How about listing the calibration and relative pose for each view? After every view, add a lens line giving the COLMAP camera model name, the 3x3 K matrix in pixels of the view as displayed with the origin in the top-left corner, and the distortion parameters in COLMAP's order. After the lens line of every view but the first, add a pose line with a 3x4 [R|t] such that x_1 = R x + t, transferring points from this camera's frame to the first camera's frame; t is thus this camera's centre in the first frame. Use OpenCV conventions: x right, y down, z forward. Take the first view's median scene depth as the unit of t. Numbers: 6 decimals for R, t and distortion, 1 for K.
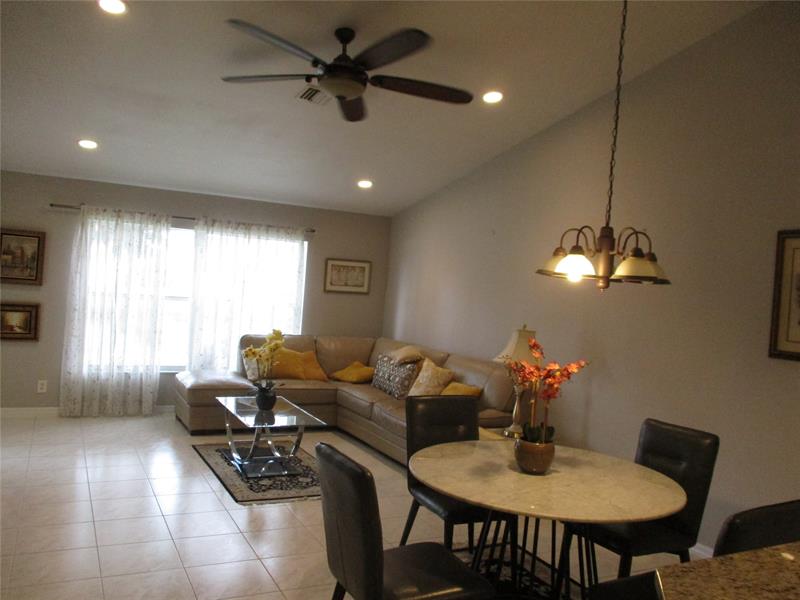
lens RADIAL K [[666.6, 0, 400.6], [0, 666.6, 295.4], [0, 0, 1]] dist [-0.028495, 0.010860]
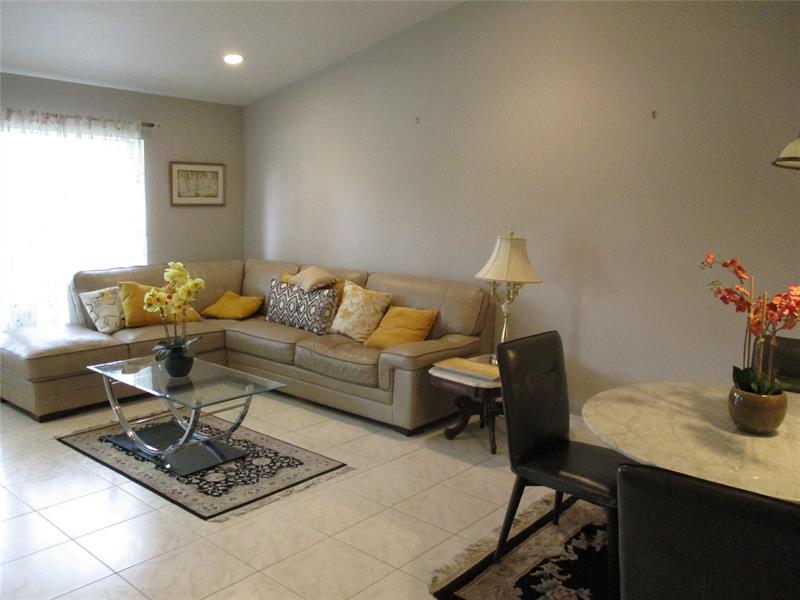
lens RADIAL K [[666.6, 0, 406.1], [0, 666.6, 299.5], [0, 0, 1]] dist [-0.028495, 0.010860]
pose [[0.923184, -0.107205, 0.369105, -0.182356], [0.050459, 0.985807, 0.160118, -0.009280], [-0.381032, -0.129194, 0.915491, 0.204741]]
